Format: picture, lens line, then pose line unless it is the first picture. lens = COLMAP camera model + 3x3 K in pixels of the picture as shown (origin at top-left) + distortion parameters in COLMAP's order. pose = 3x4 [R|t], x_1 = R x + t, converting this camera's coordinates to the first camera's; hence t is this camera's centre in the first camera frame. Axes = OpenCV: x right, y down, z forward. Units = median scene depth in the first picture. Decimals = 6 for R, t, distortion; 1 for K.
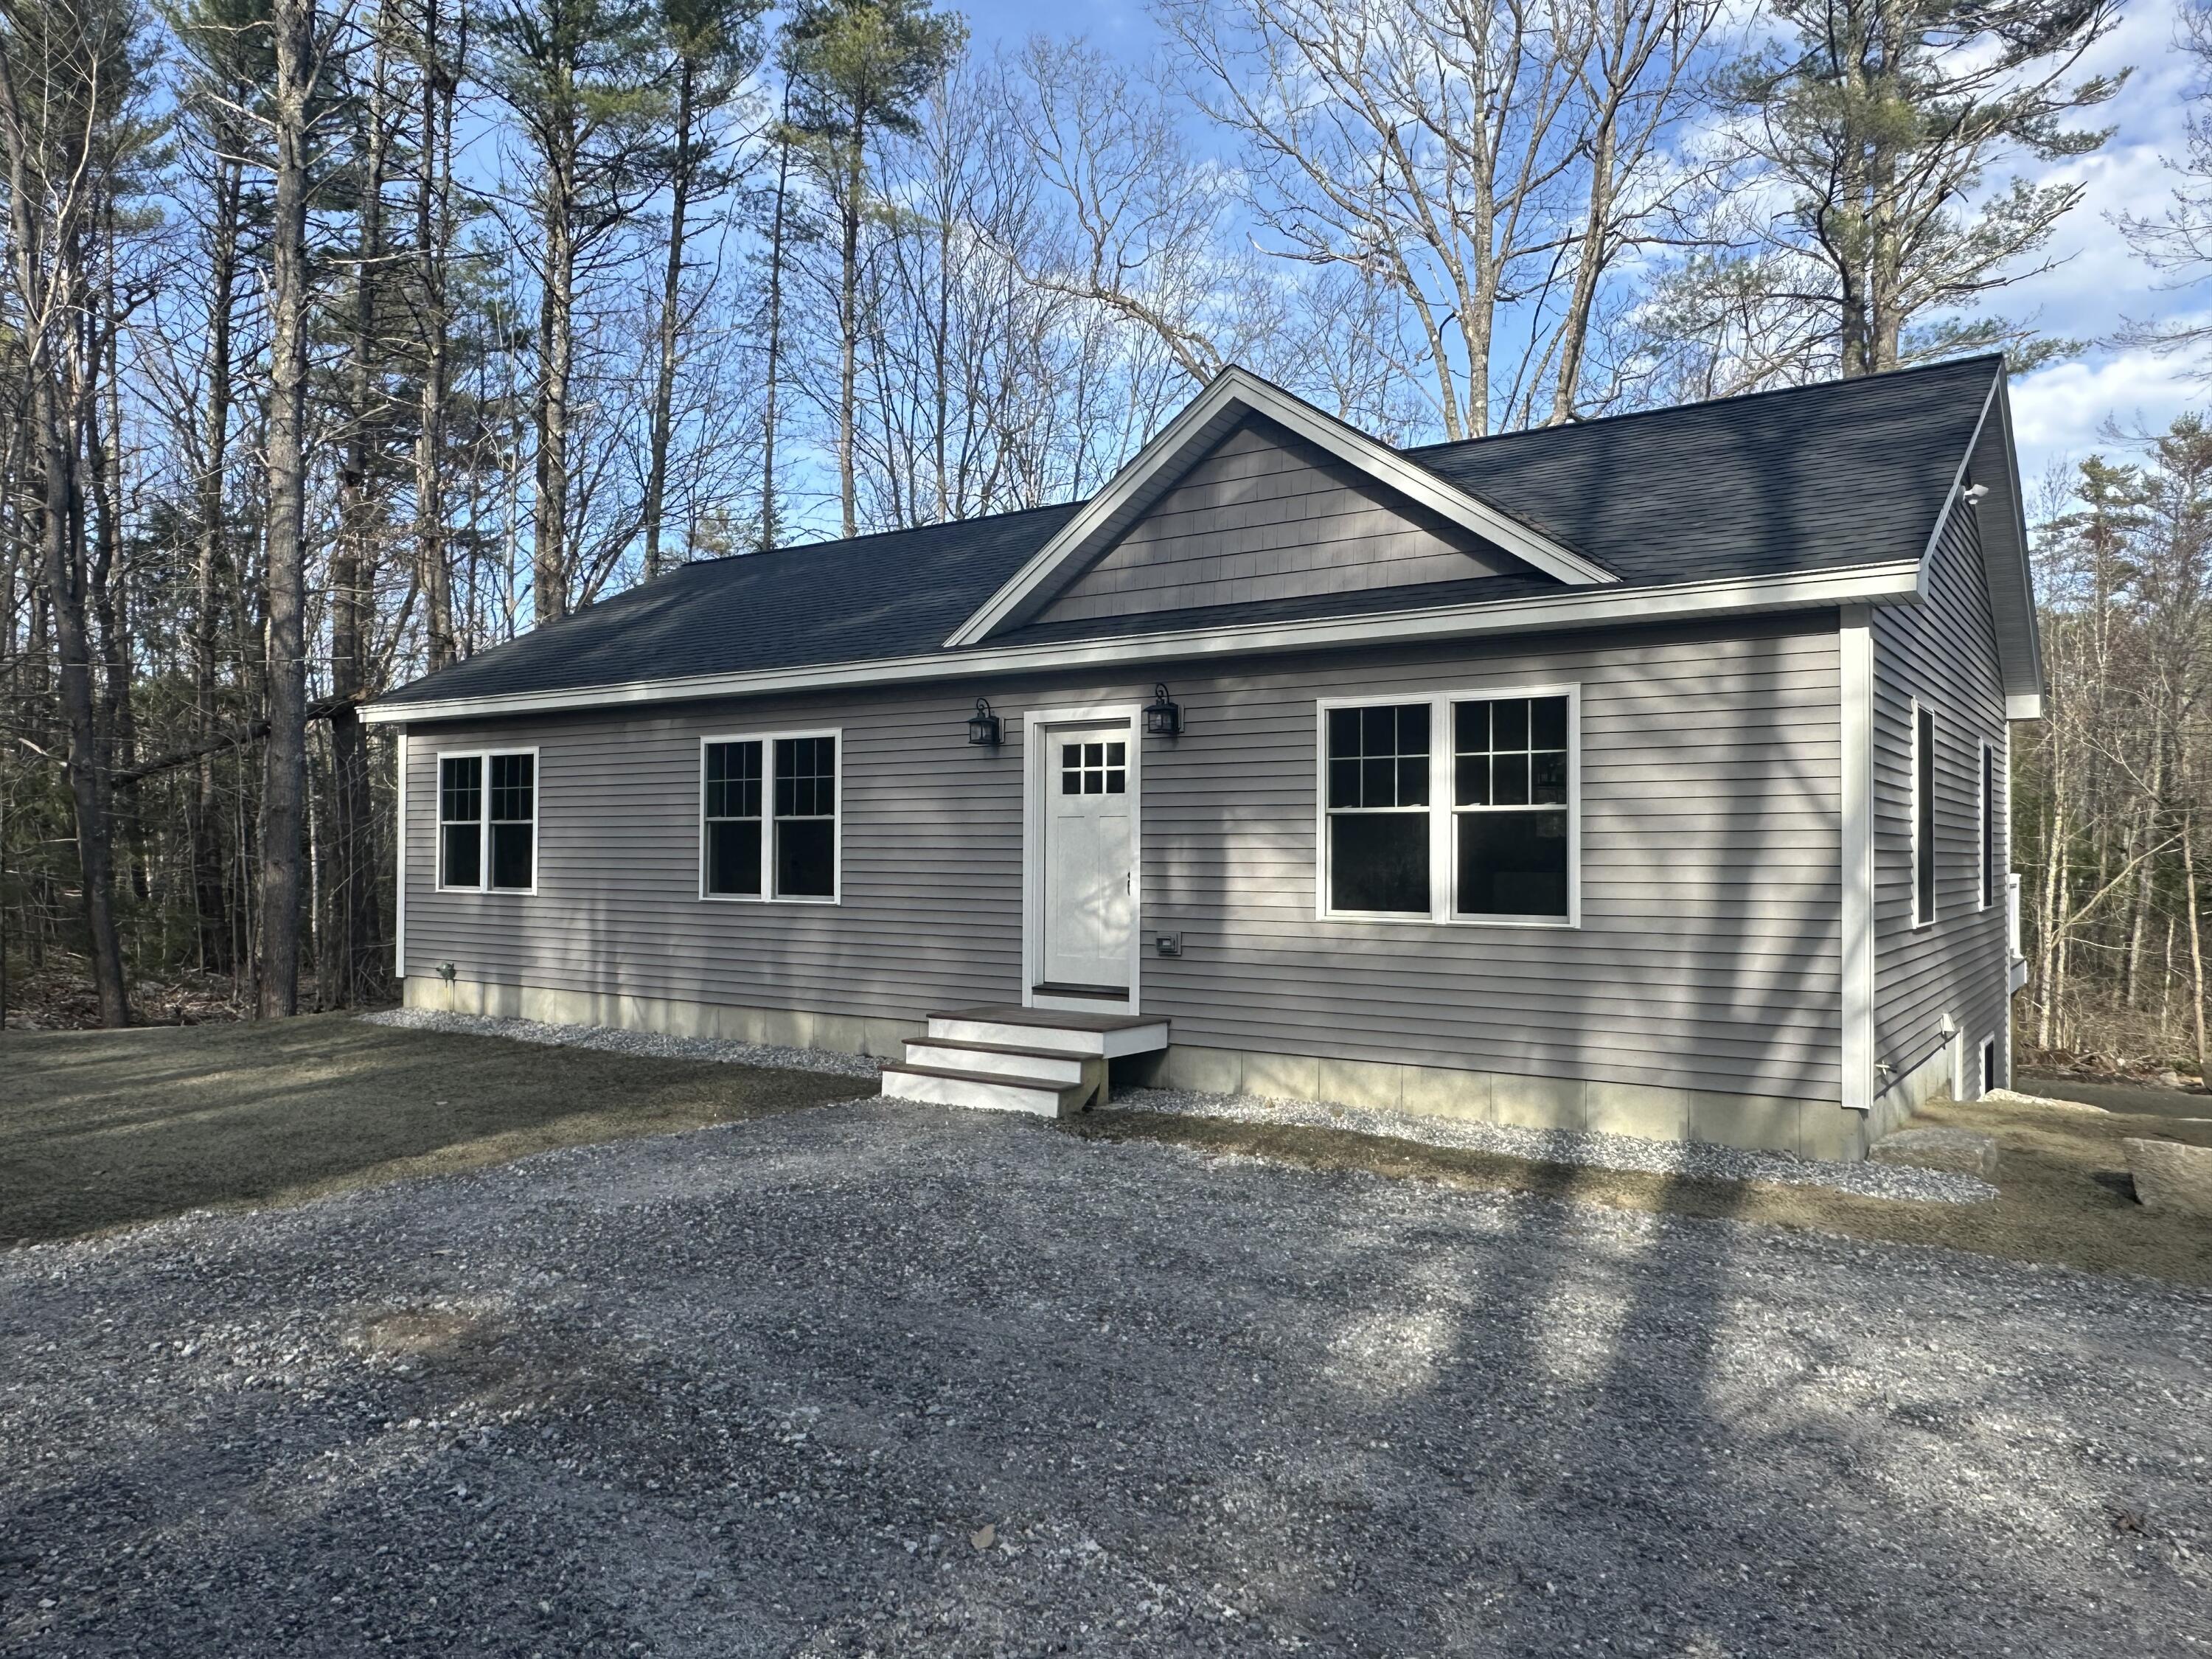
lens RADIAL K [[1524.5, 0, 1106.0], [0, 1524.5, 829.5], [0, 0, 1]] dist [-0.003534, -0.000908]
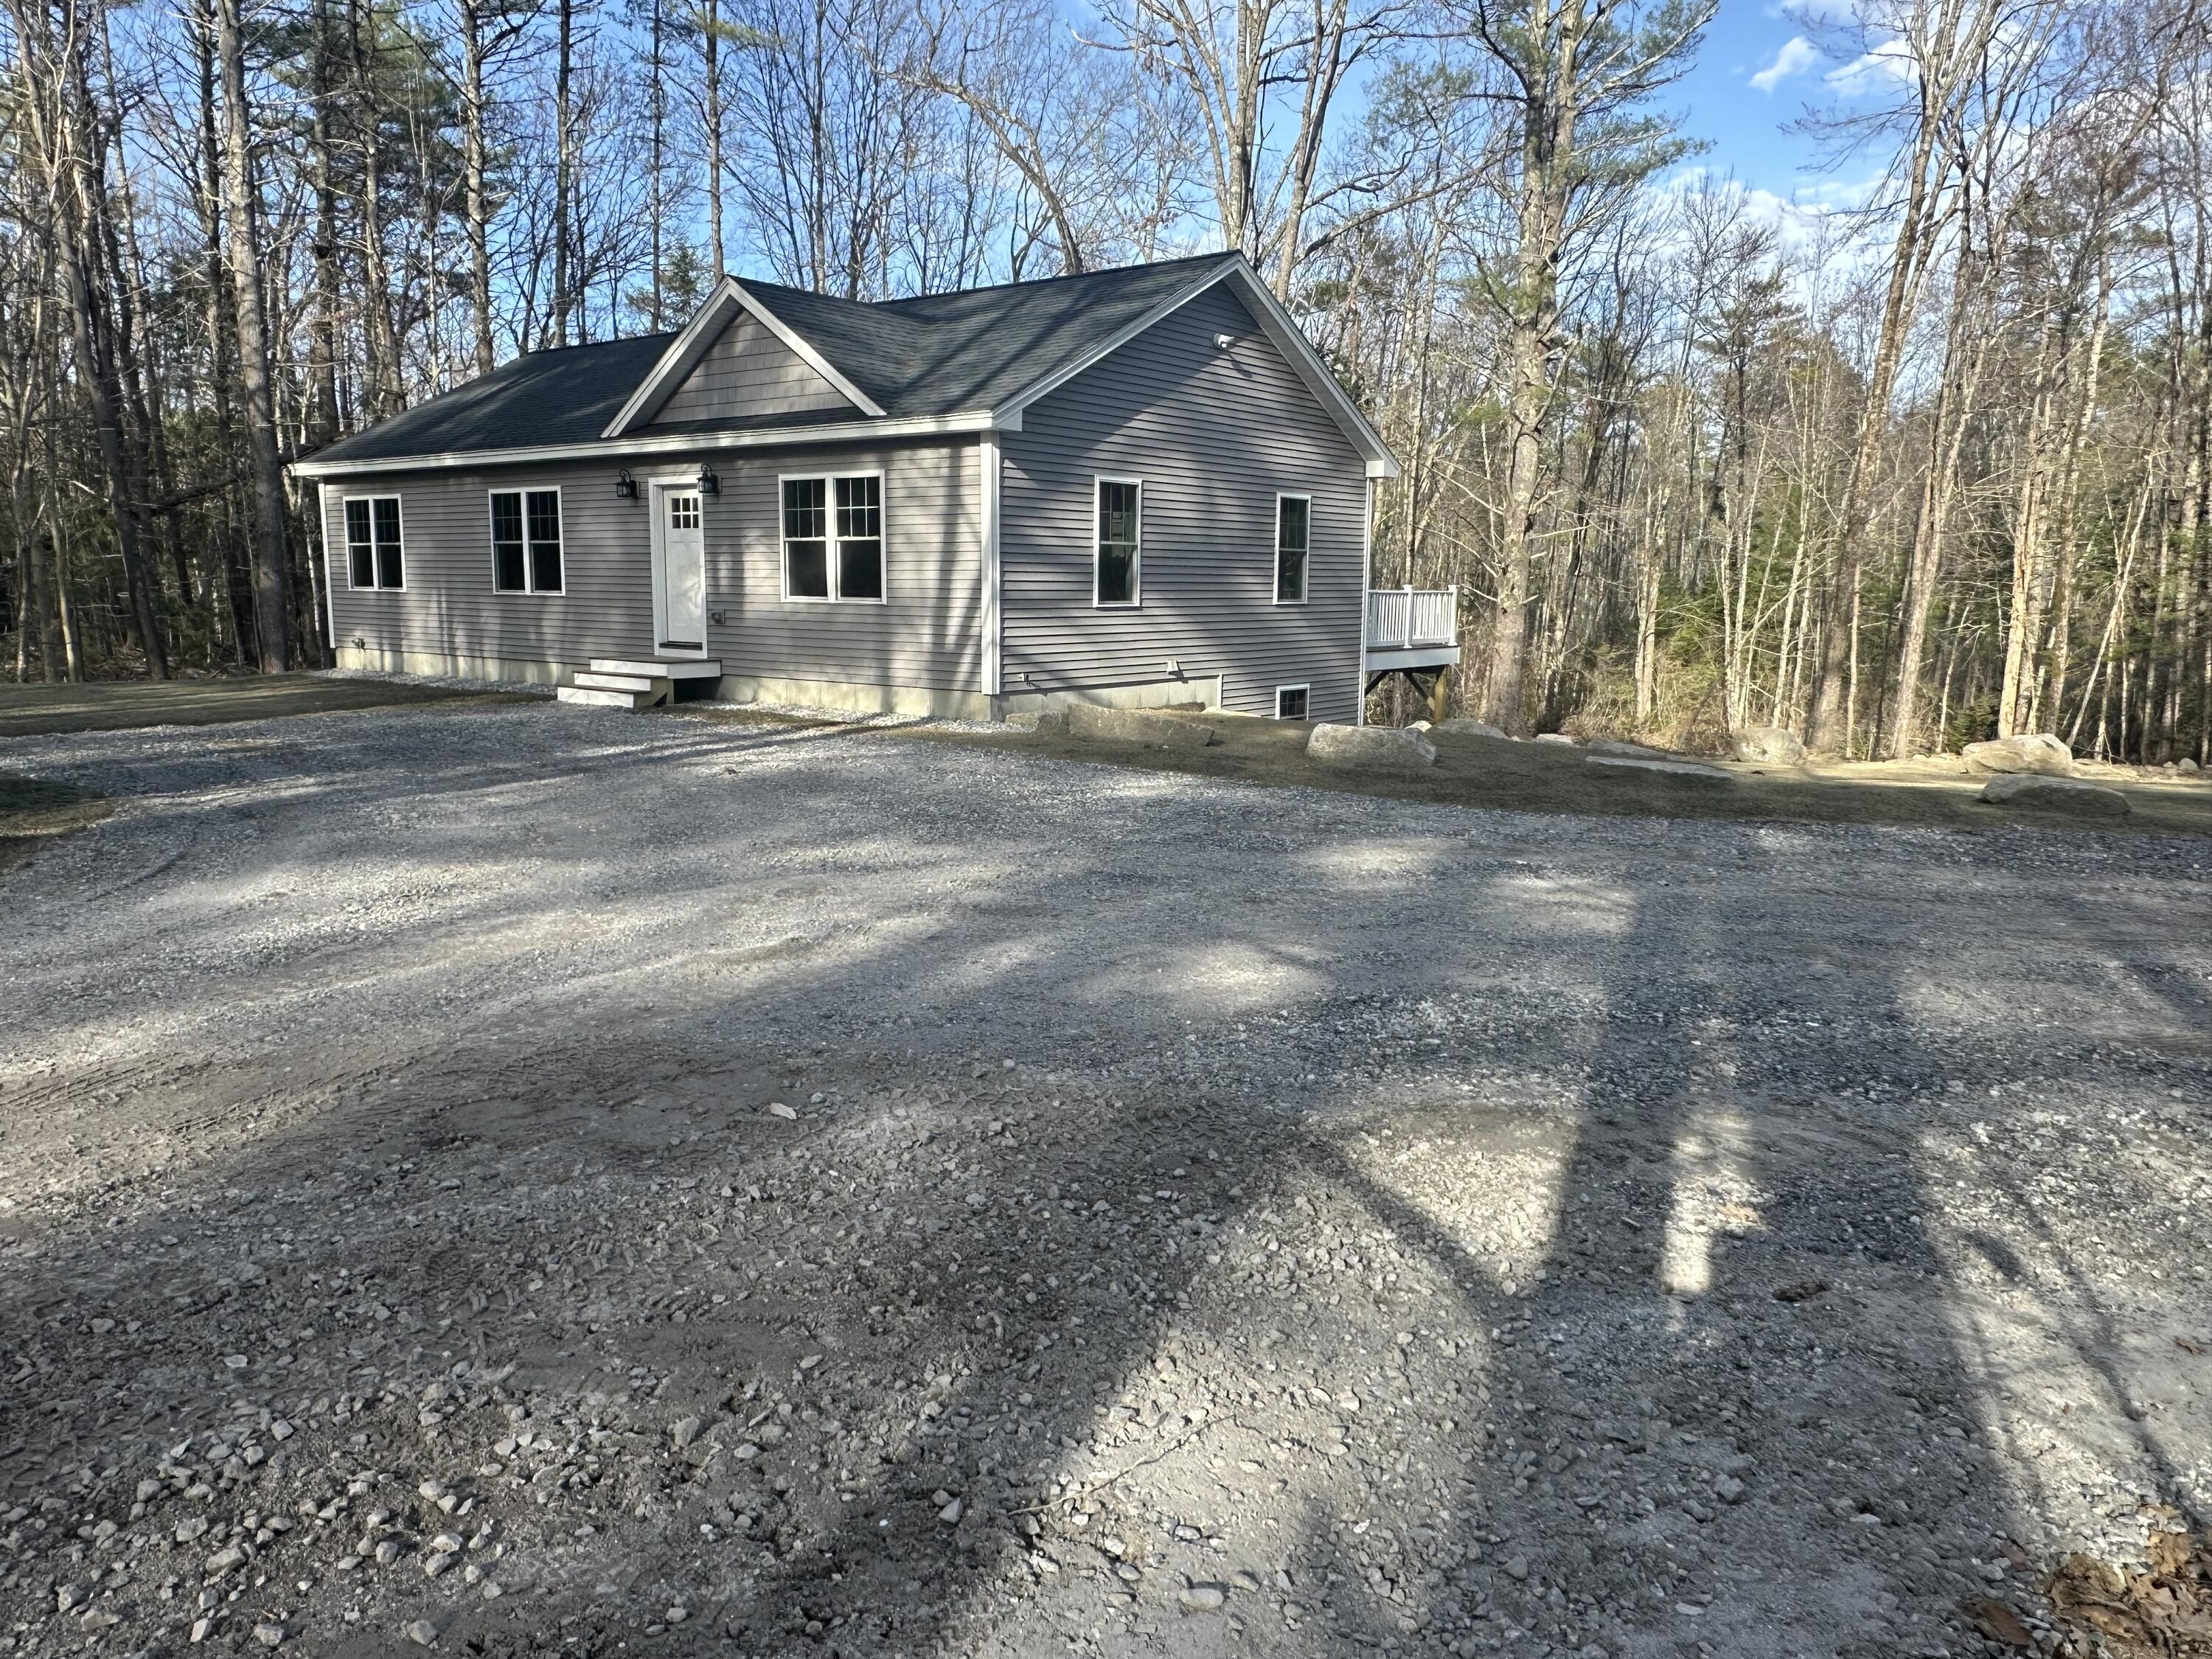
lens RADIAL K [[1524.5, 0, 1106.0], [0, 1524.5, 829.5], [0, 0, 1]] dist [-0.003534, -0.000908]
pose [[0.999066, 0.011545, -0.041634, 0.527468], [-0.003922, 0.983894, 0.178712, 0.001417], [0.043027, -0.178381, 0.983020, -0.696548]]
